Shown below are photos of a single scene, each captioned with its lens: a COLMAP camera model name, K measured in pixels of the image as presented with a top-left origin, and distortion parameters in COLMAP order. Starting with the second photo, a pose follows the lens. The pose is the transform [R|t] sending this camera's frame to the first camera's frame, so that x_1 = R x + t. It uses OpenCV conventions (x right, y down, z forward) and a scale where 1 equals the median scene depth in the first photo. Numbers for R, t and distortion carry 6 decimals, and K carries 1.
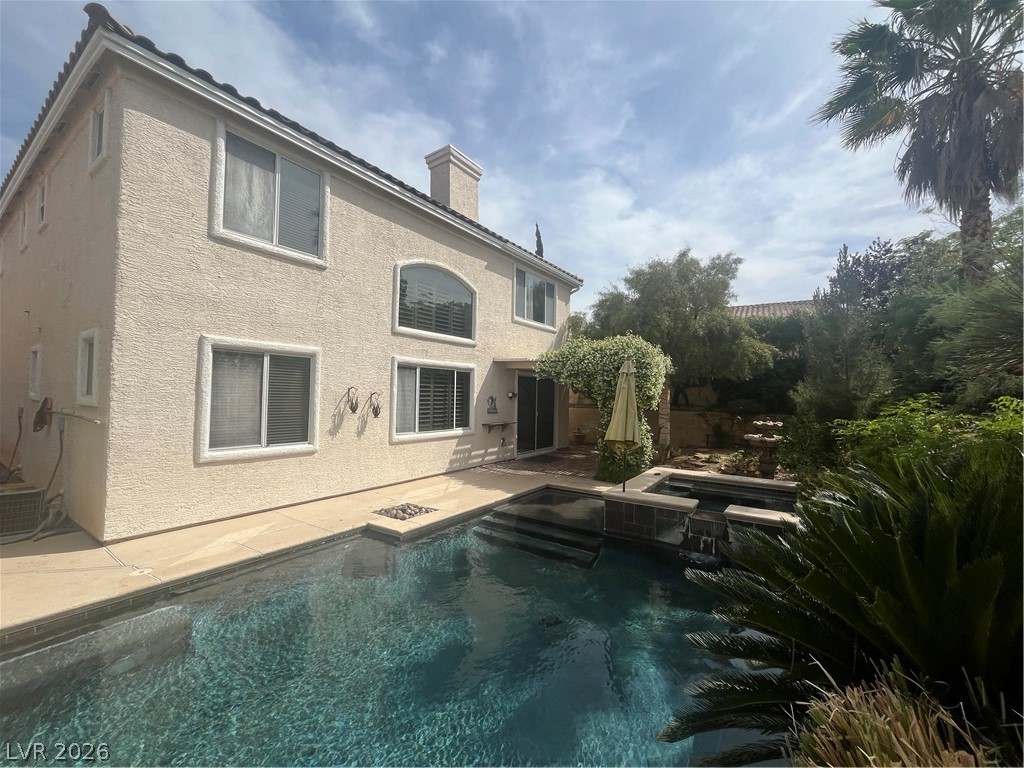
lens RADIAL K [[415.9, 0, 514.3], [0, 415.9, 384.0], [0, 0, 1]] dist [-0.005698, 0.000238]
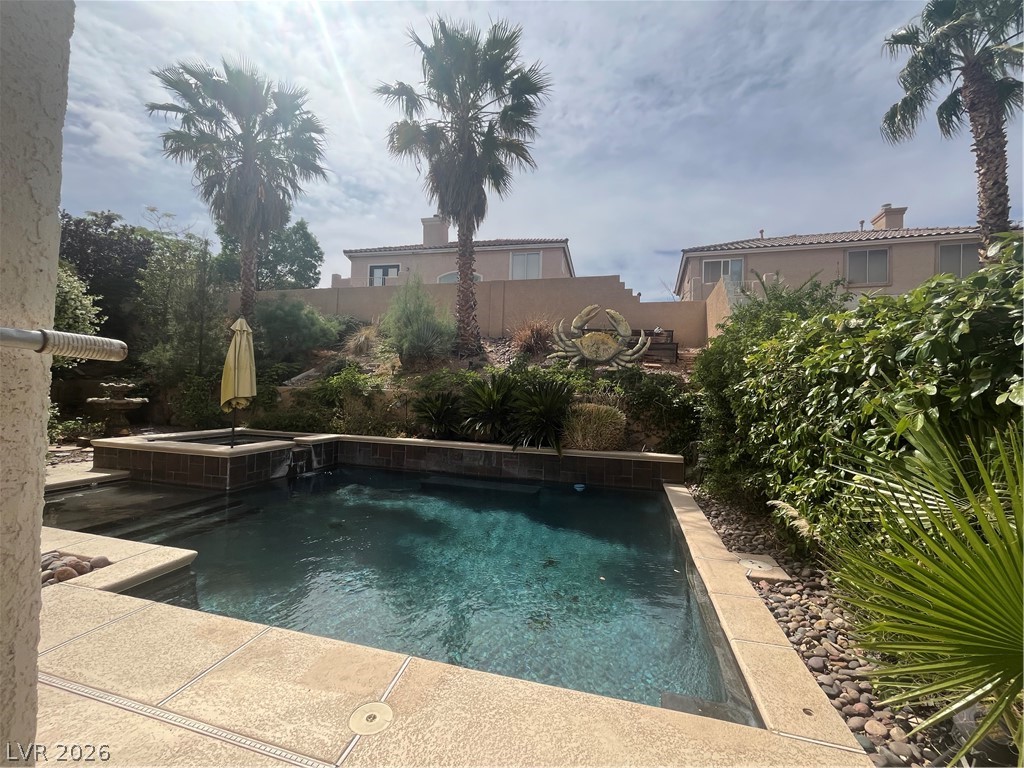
lens RADIAL K [[415.9, 0, 514.5], [0, 415.9, 383.5], [0, 0, 1]] dist [-0.005698, 0.000238]
pose [[-0.332694, -0.006522, 0.943012, -0.597121], [-0.060090, 0.998091, -0.014296, 0.048736], [-0.941119, -0.061422, -0.332450, 0.452236]]
